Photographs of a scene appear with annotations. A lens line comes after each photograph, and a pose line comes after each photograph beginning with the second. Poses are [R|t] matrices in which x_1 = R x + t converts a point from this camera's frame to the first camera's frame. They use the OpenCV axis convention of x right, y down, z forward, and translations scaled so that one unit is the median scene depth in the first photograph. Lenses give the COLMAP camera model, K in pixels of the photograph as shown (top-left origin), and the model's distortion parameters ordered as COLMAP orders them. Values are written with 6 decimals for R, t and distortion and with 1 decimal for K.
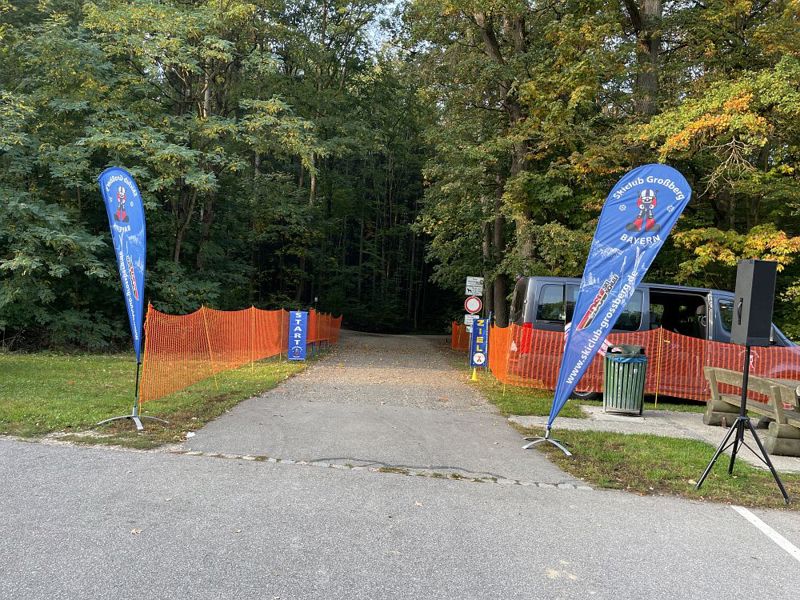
lens RADIAL K [[599.0, 0, 402.5], [0, 599.0, 302.9], [0, 0, 1]] dist [0.040412, -0.028653]
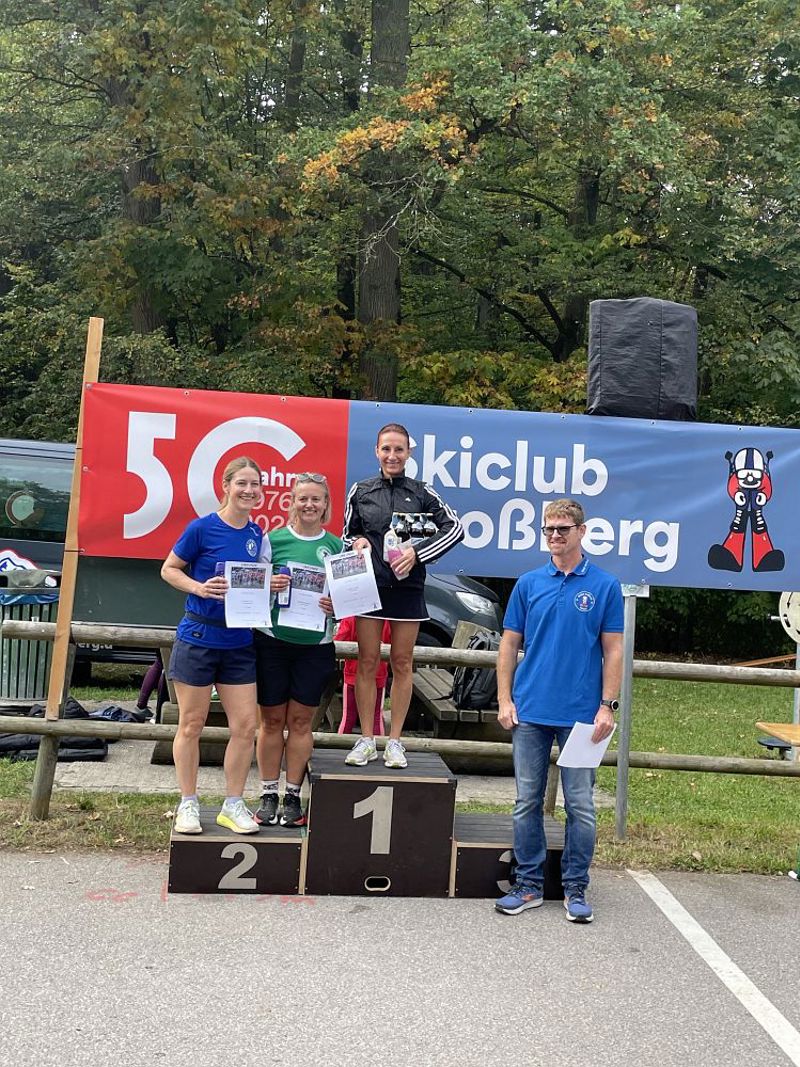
lens RADIAL K [[1317.6, 0, 424.4], [0, 1317.6, 547.5], [0, 0, 1]] dist [0.104801, 0.000000]
pose [[0.981252, -0.012429, 0.192326, 0.388677], [0.008438, 0.999732, 0.021559, 0.024699], [-0.192542, -0.019532, 0.981094, -0.111767]]
